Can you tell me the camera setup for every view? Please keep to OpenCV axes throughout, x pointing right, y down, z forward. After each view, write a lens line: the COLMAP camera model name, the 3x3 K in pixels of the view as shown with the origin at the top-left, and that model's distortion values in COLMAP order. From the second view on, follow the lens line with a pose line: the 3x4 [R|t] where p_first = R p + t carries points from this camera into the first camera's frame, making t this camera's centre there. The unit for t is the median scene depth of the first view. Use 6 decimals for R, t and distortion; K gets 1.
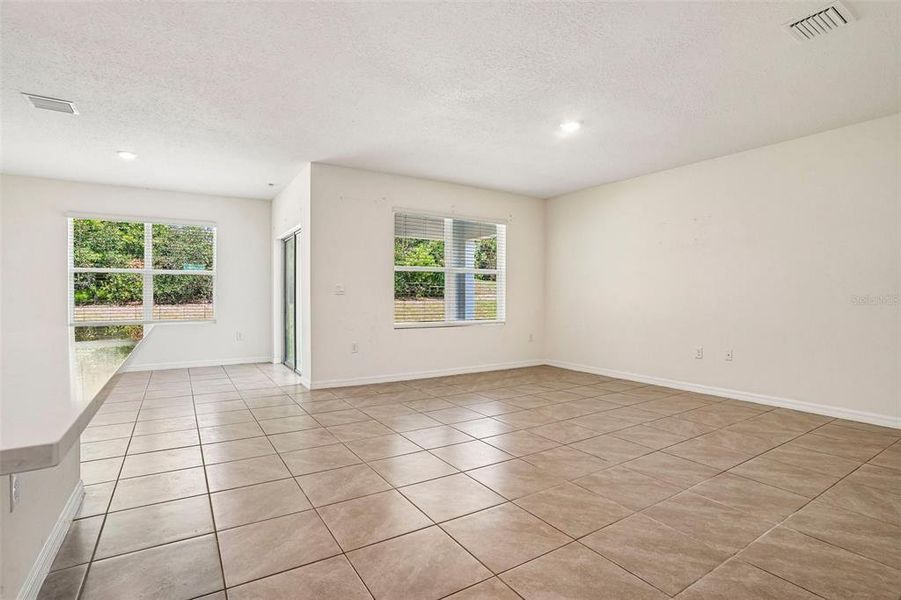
lens RADIAL K [[444.2, 0, 450.3], [0, 444.2, 292.6], [0, 0, 1]] dist [-0.061107, 0.021224]
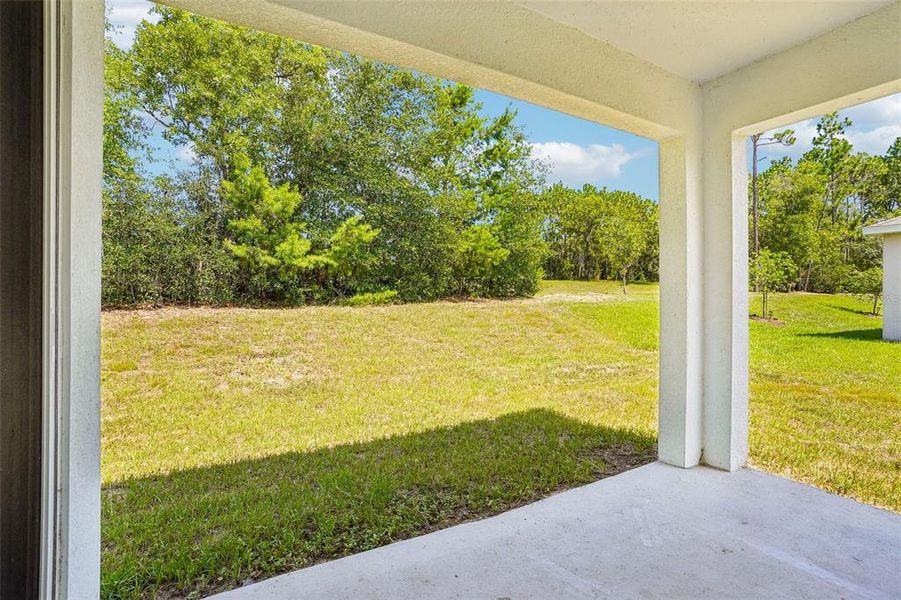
lens RADIAL K [[444.2, 0, 449.2], [0, 444.2, 295.5], [0, 0, 1]] dist [-0.061107, 0.021224]
pose [[0.999023, -0.000836, -0.044182, -0.249409], [0.001235, 0.999959, 0.009012, 0.003818], [0.044173, -0.009058, 0.998983, 0.912428]]
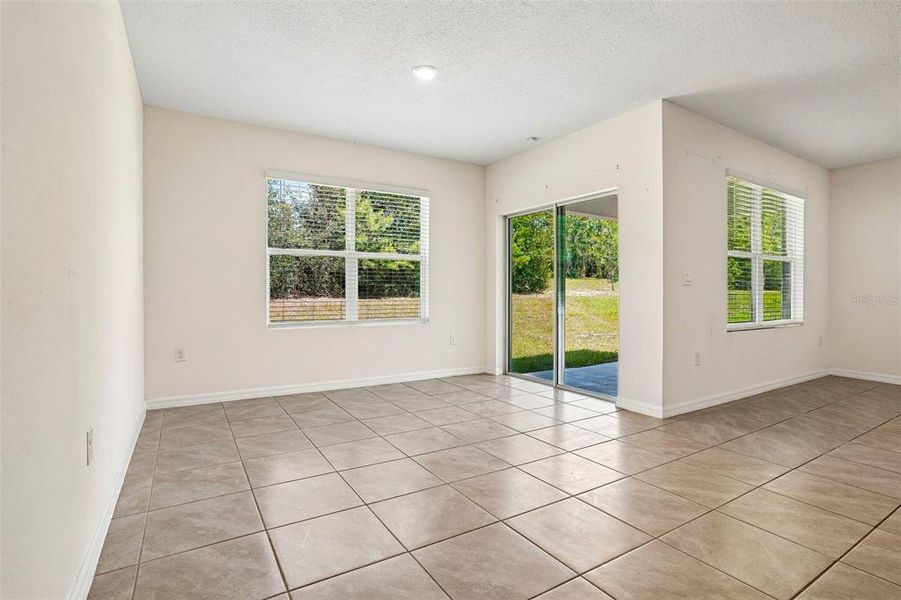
lens RADIAL K [[444.2, 0, 443.8], [0, 444.2, 302.5], [0, 0, 1]] dist [-0.061107, 0.021224]
pose [[0.999799, 0.004152, -0.019597, -0.529191], [-0.003516, 0.999469, 0.032384, 0.008117], [0.019722, -0.032309, 0.999283, 0.235108]]
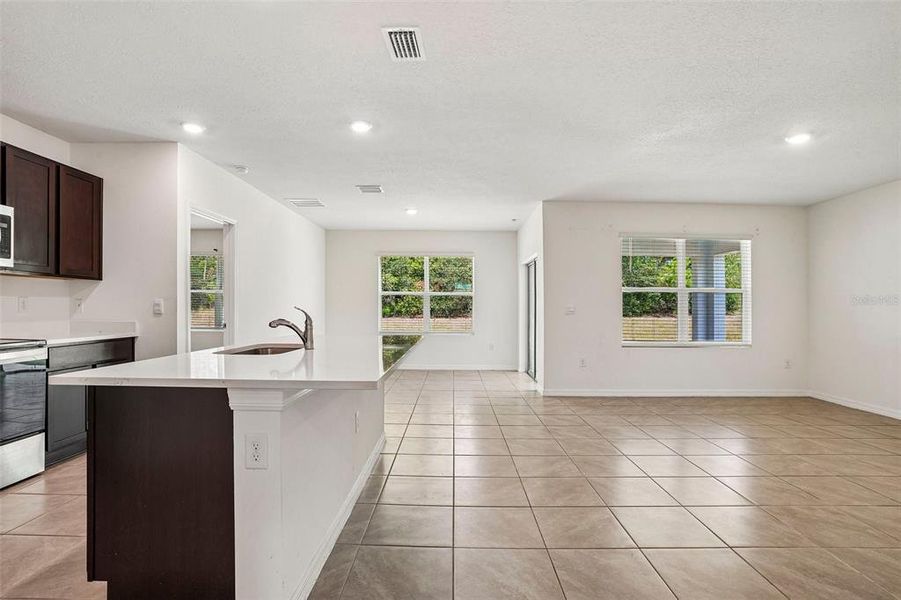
lens RADIAL K [[444.2, 0, 449.8], [0, 444.2, 302.9], [0, 0, 1]] dist [-0.061107, 0.021224]
pose [[0.843293, 0.001455, -0.537452, 0.084082], [-0.005494, 0.999967, -0.005913, -0.013465], [0.537426, 0.007939, 0.843274, -0.097069]]
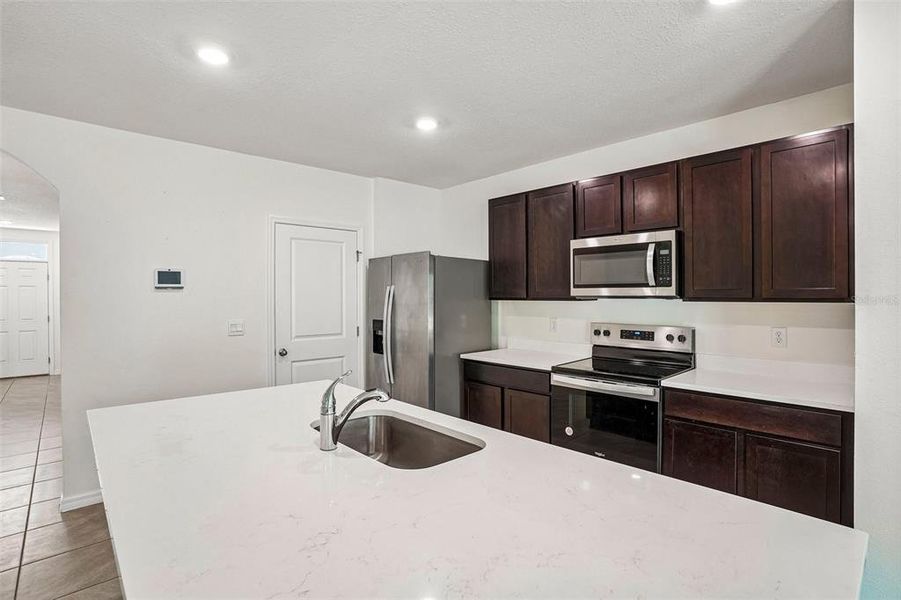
lens RADIAL K [[444.2, 0, 435.4], [0, 444.2, 295.6], [0, 0, 1]] dist [-0.061107, 0.021224]
pose [[-0.988358, 0.000235, -0.152143, -0.272766], [0.001698, 0.999954, -0.009488, -0.049223], [0.152134, -0.009636, -0.988313, 0.437376]]
